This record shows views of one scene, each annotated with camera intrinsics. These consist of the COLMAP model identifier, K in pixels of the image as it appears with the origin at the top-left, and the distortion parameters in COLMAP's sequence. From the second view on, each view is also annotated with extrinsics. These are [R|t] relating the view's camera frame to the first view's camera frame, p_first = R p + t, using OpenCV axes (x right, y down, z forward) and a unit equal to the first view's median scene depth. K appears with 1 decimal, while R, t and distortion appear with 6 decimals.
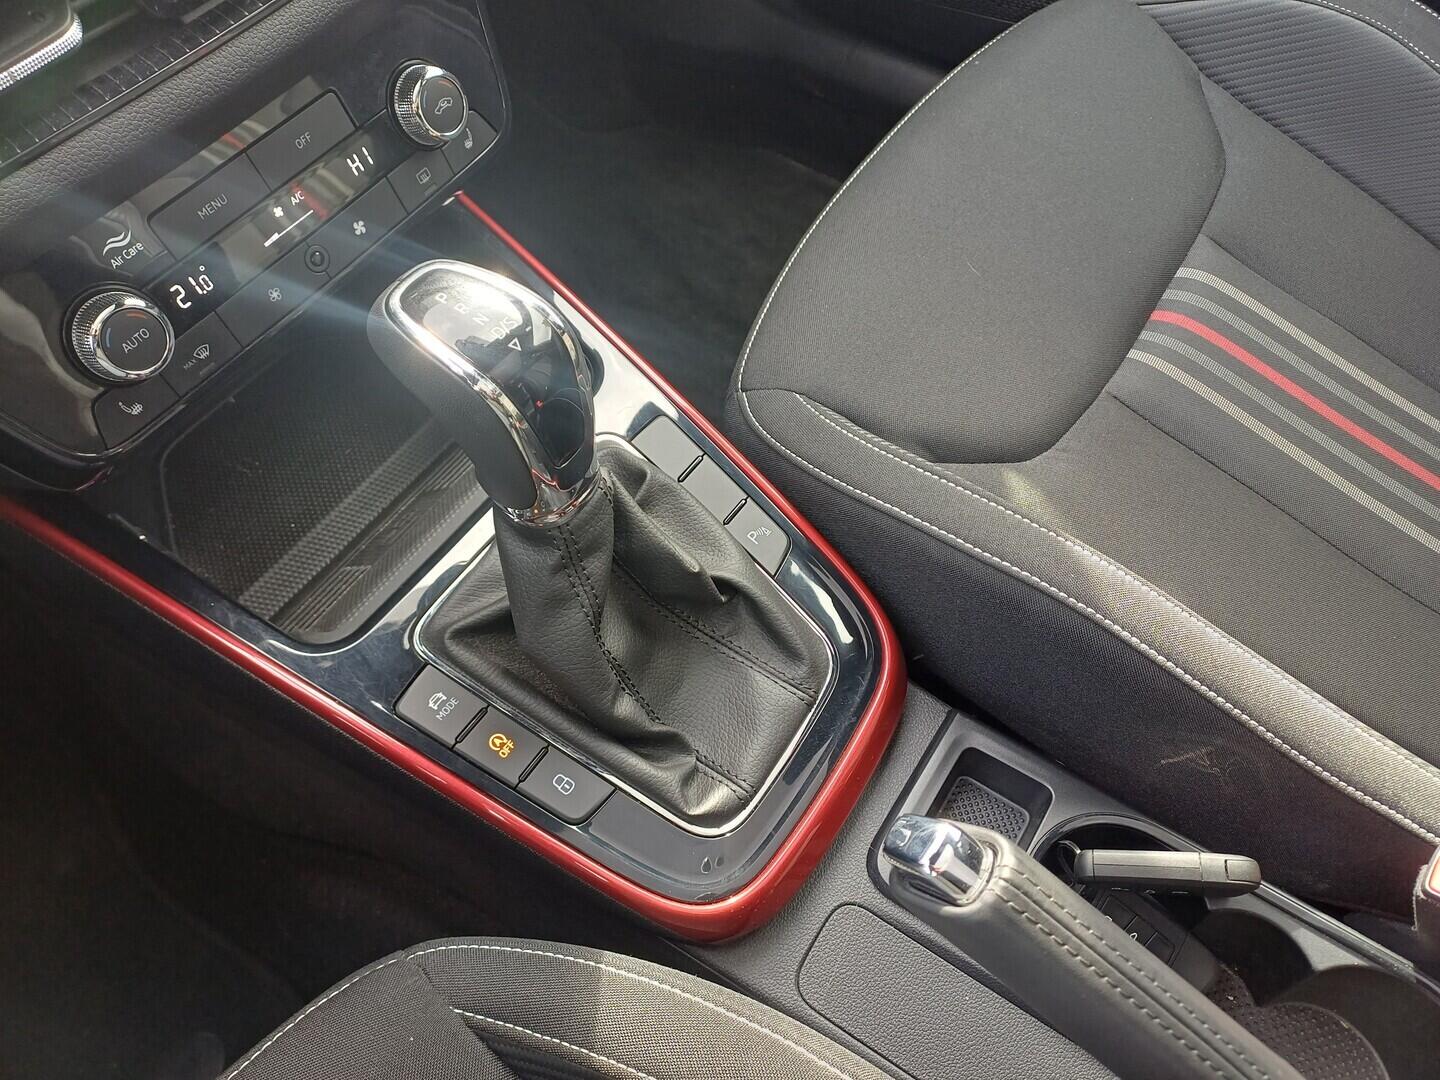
lens RADIAL K [[1021.3, 0, 723.8], [0, 1021.3, 549.2], [0, 0, 1]] dist [0.043472, -0.042427]
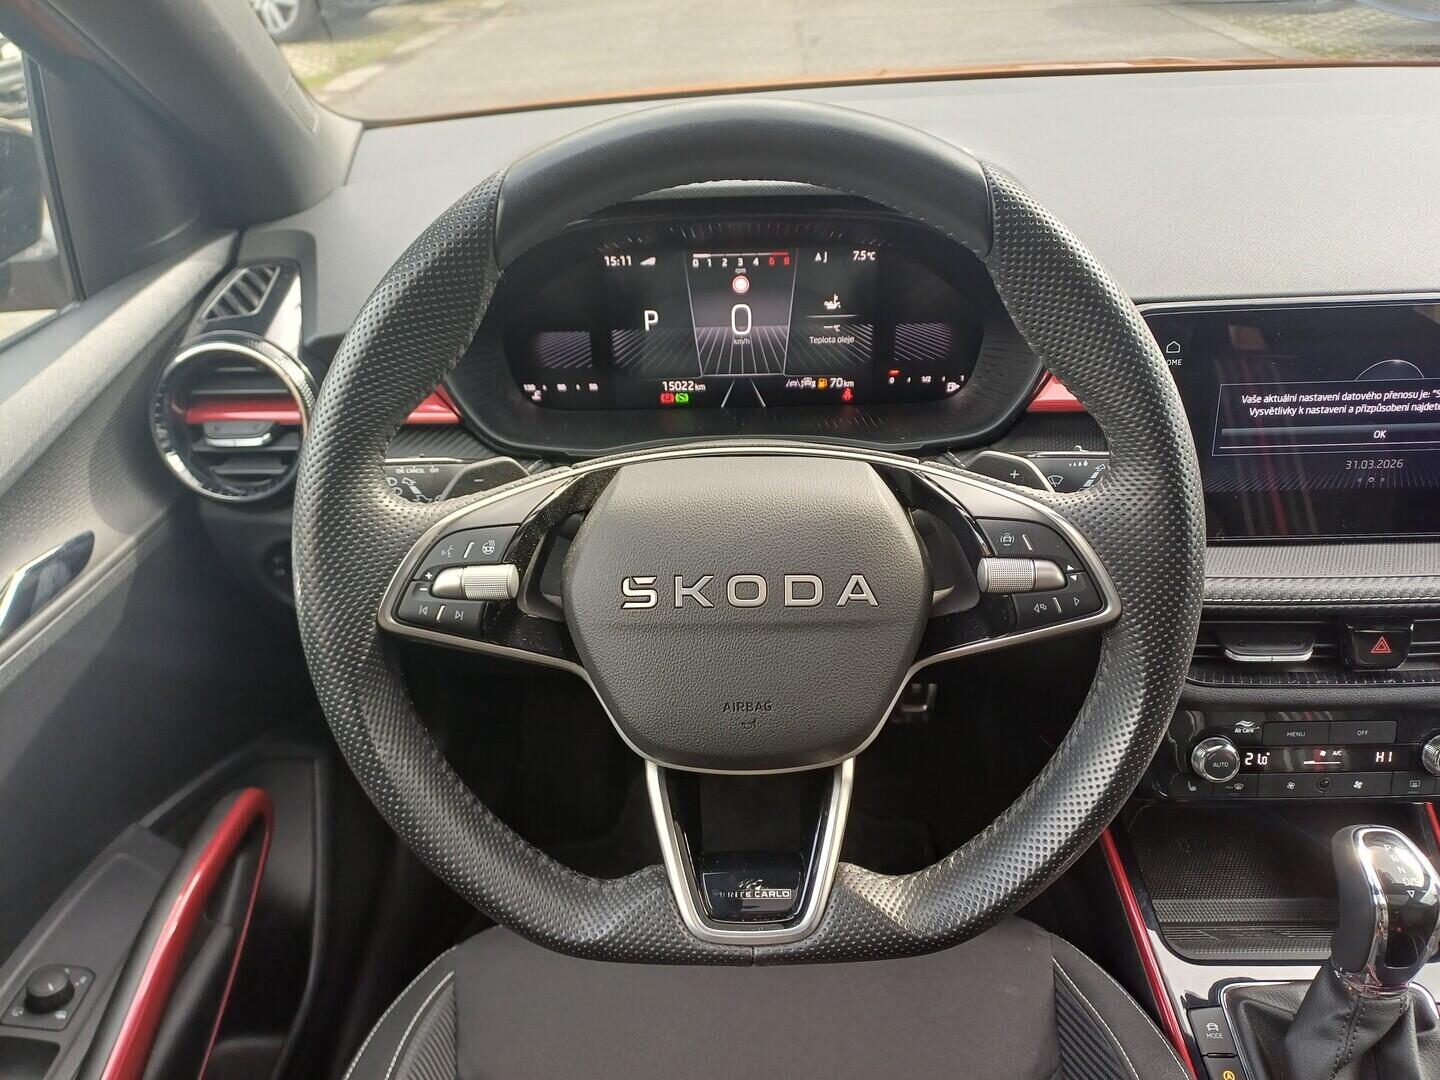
lens RADIAL K [[1021.3, 0, 757.9], [0, 1021.3, 587.5], [0, 0, 1]] dist [0.043472, -0.042427]
pose [[0.553711, 0.462463, -0.692482, 0.135892], [-0.690055, 0.720292, -0.070735, 0.273260], [0.466077, 0.517017, 0.717959, -0.904488]]
